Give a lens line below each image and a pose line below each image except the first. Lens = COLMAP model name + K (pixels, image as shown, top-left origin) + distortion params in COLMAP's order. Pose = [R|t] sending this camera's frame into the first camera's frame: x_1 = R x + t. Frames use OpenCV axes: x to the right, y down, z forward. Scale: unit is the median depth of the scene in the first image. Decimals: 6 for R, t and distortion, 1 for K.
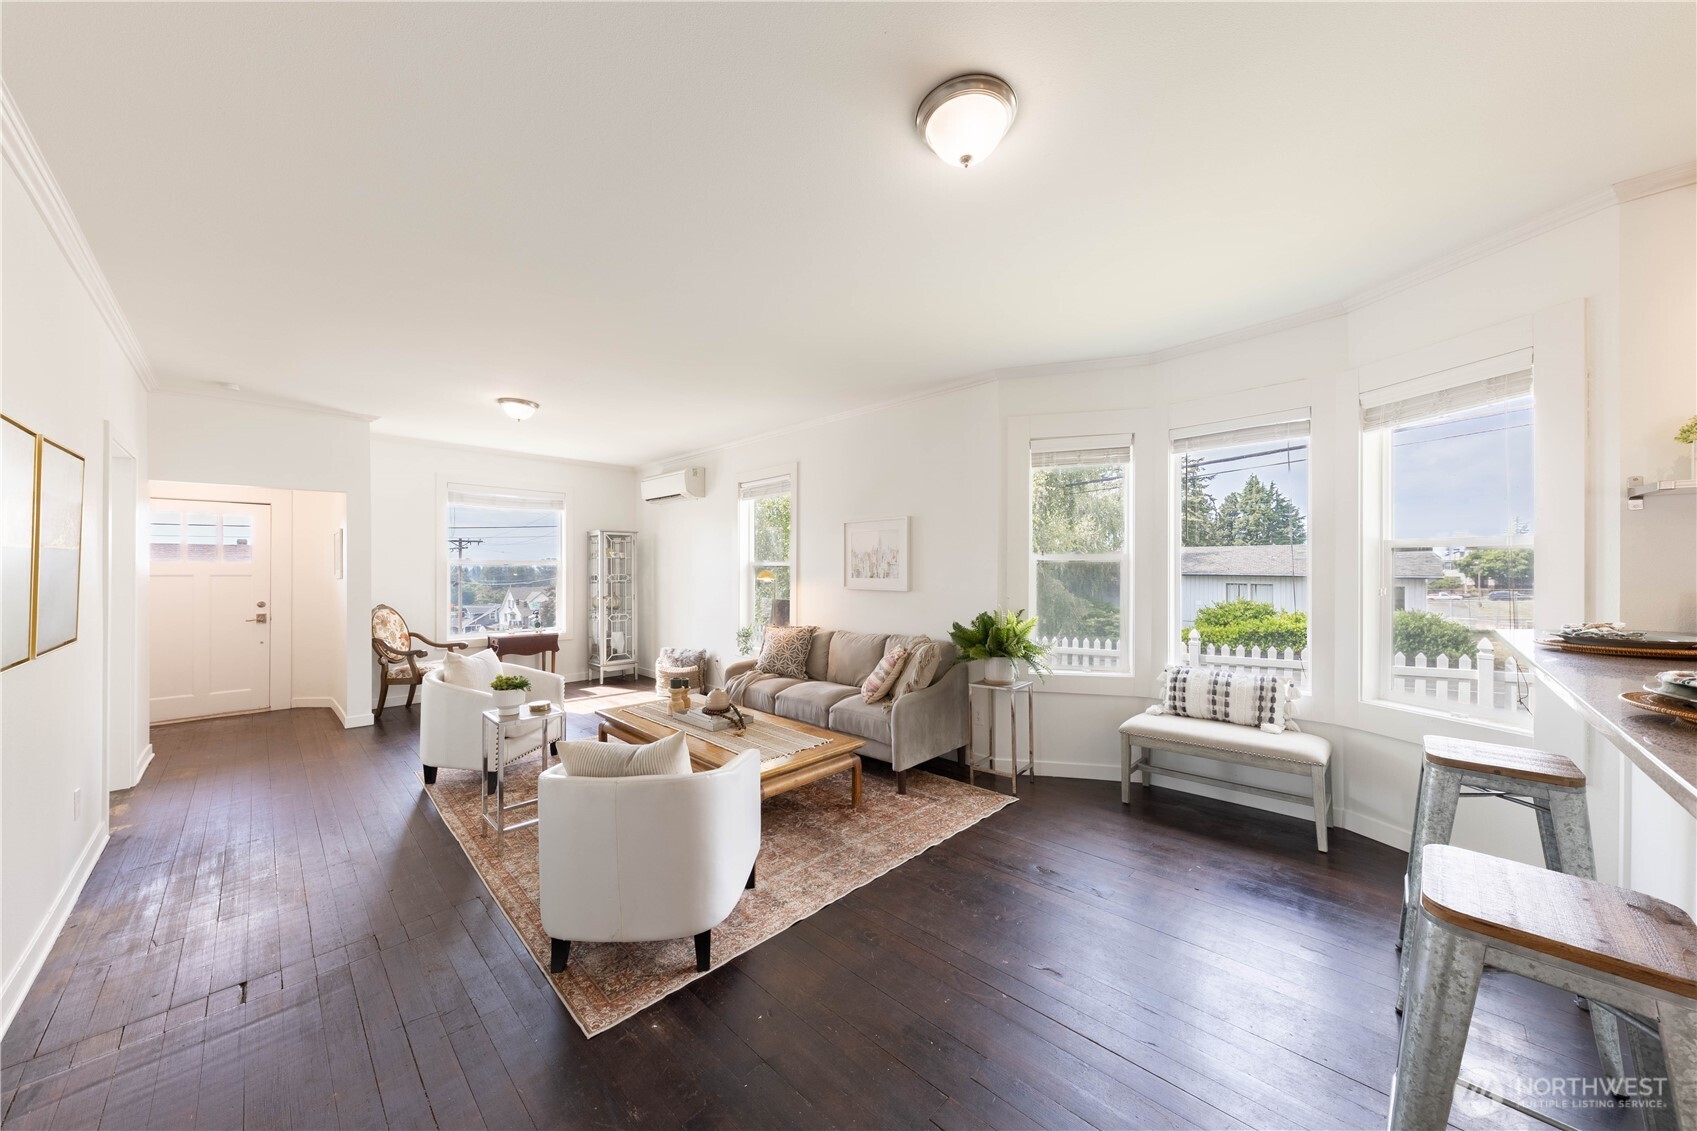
lens RADIAL K [[582.9, 0, 851.8], [0, 582.9, 567.6], [0, 0, 1]] dist [0.000802, 0.000049]
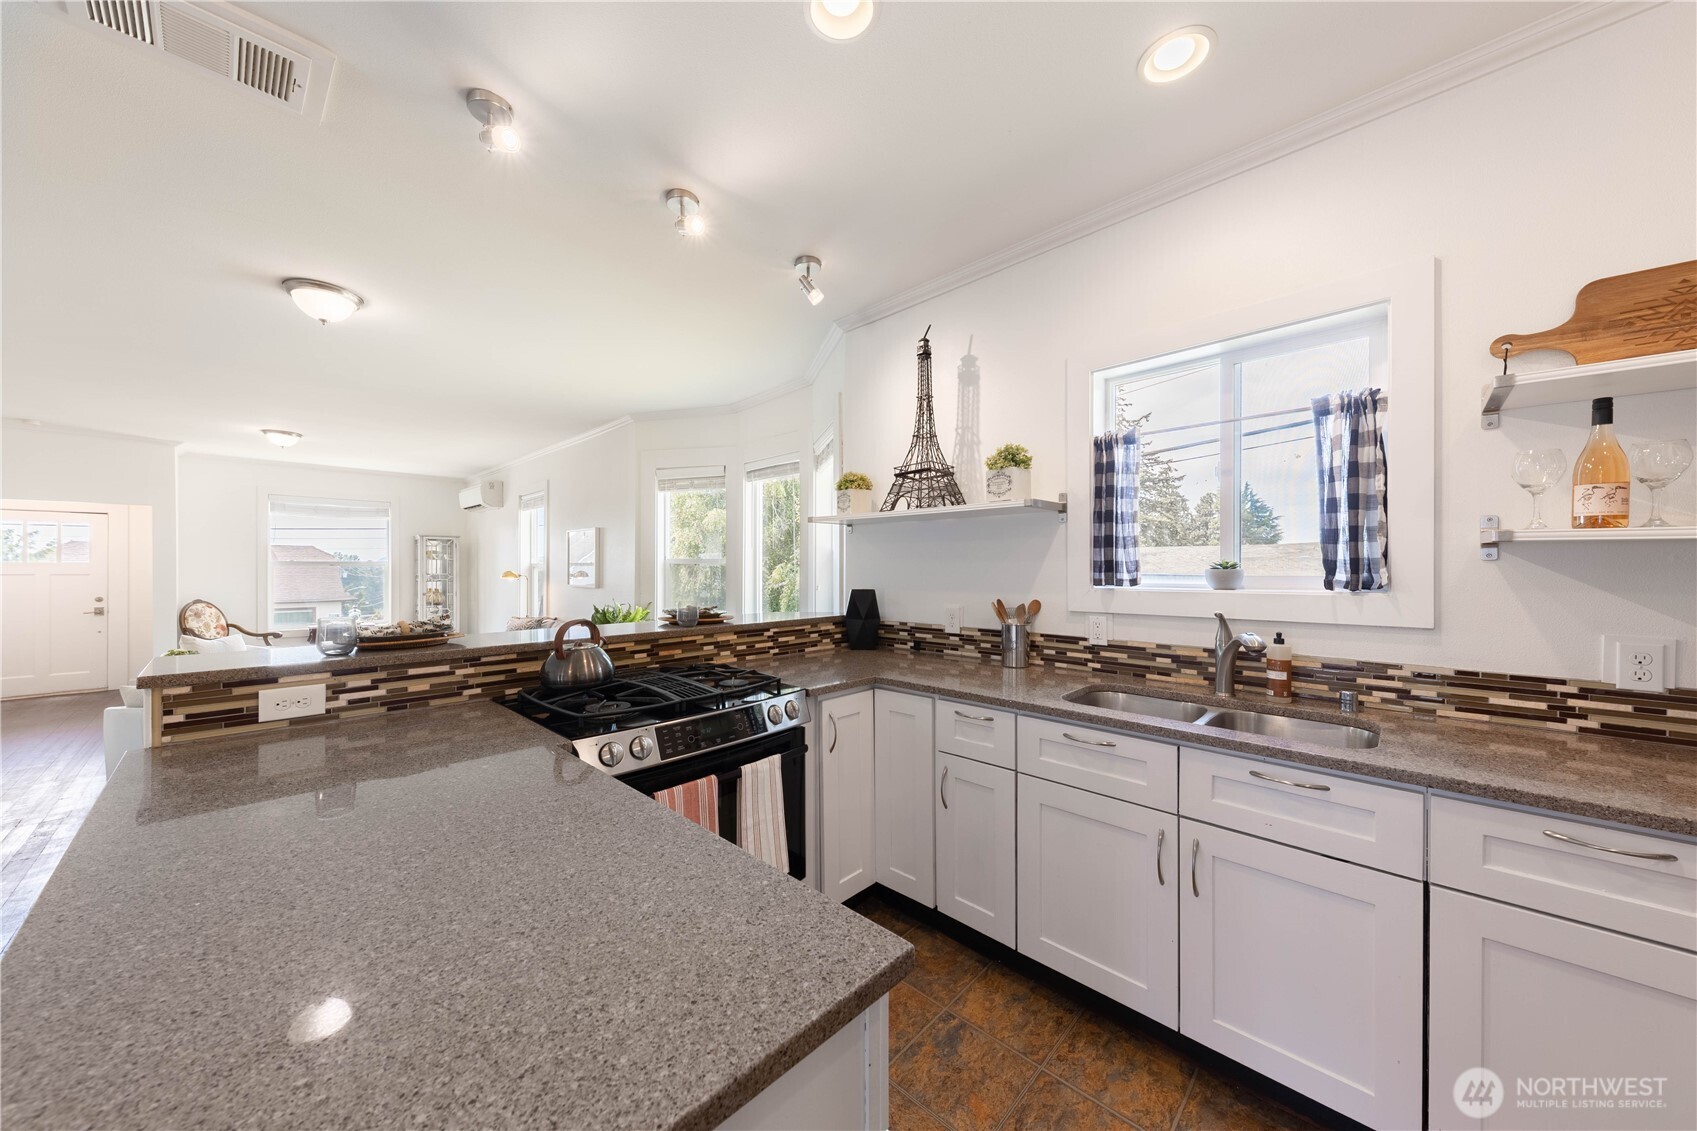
lens RADIAL K [[582.9, 0, 851.8], [0, 582.9, 567.6], [0, 0, 1]] dist [0.000802, 0.000049]
pose [[0.999909, 0.001093, 0.013456, 0.572777], [-0.001118, 0.999998, 0.001824, -0.005105], [-0.013454, -0.001839, 0.999908, -0.223470]]
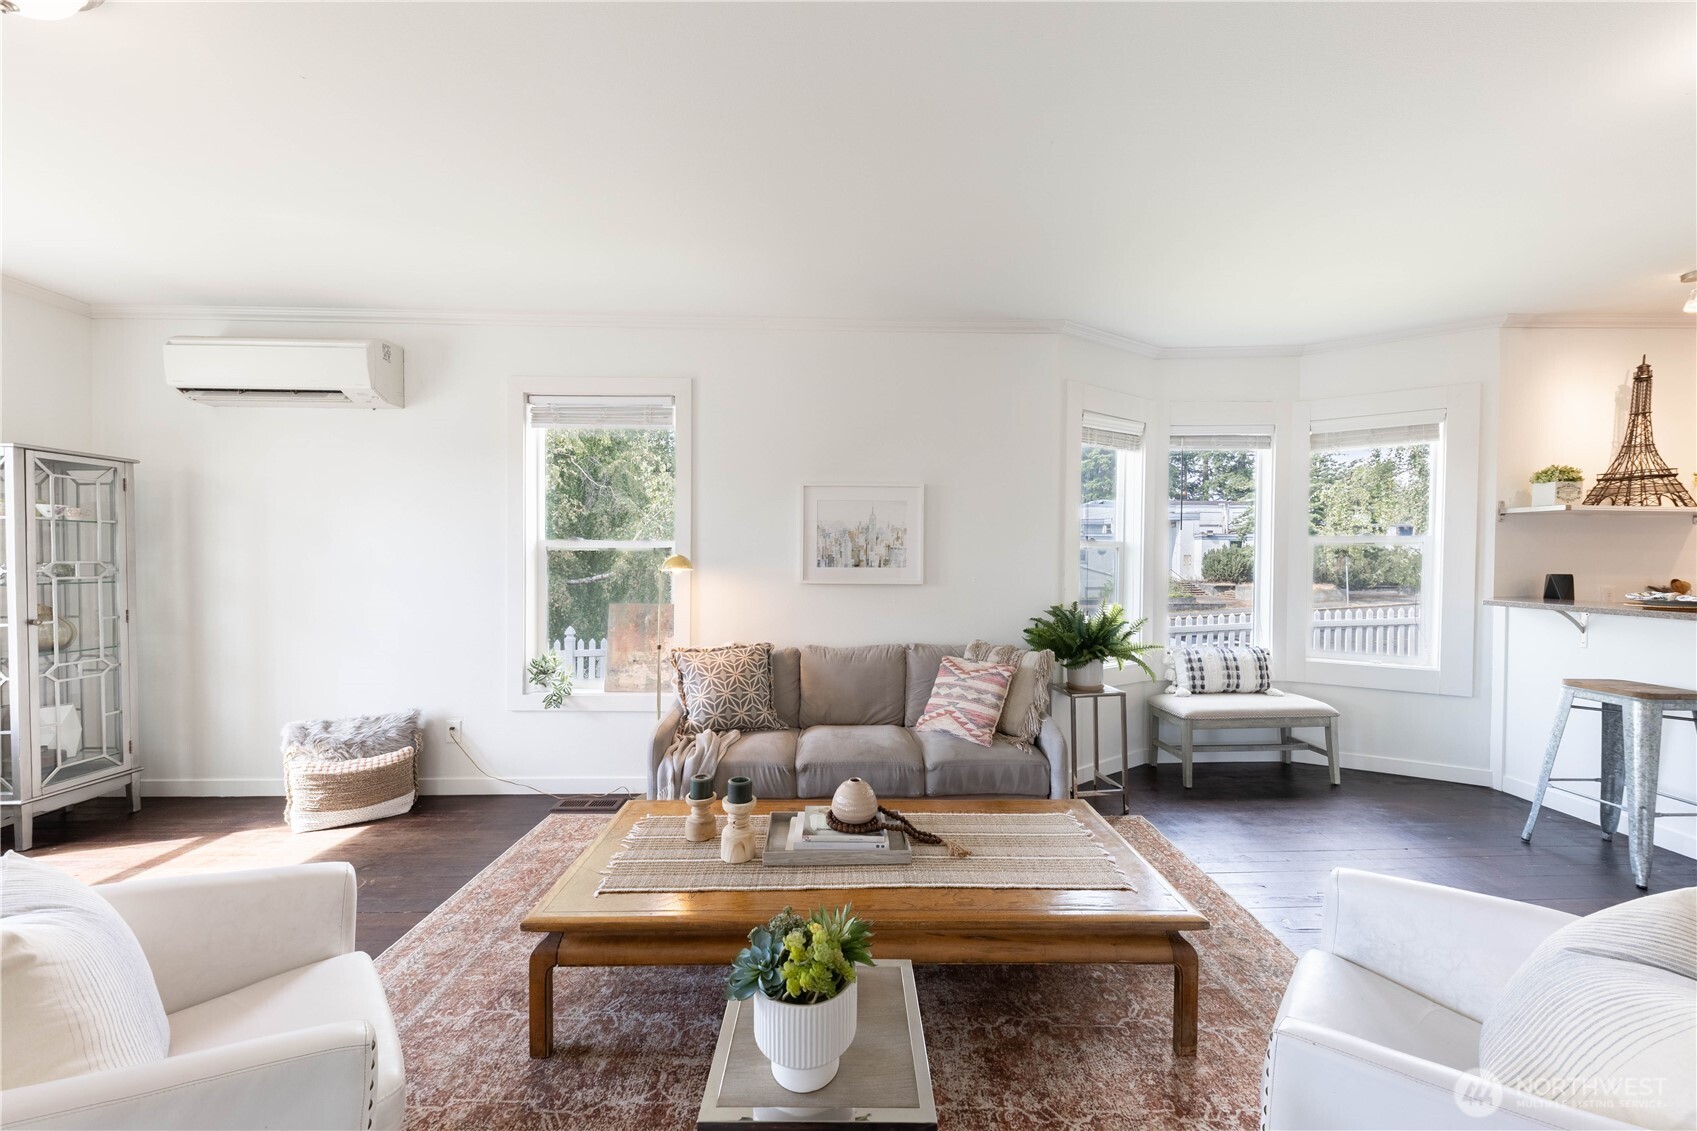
lens RADIAL K [[595.0, 0, 848.5], [0, 595.0, 565.5], [0, 0, 1]] dist [0.007844, -0.000025]
pose [[0.697585, -0.000379, 0.716501, -0.476046], [-0.008310, 0.999928, 0.008619, 0.009777], [-0.716453, -0.011966, 0.697532, 0.491222]]
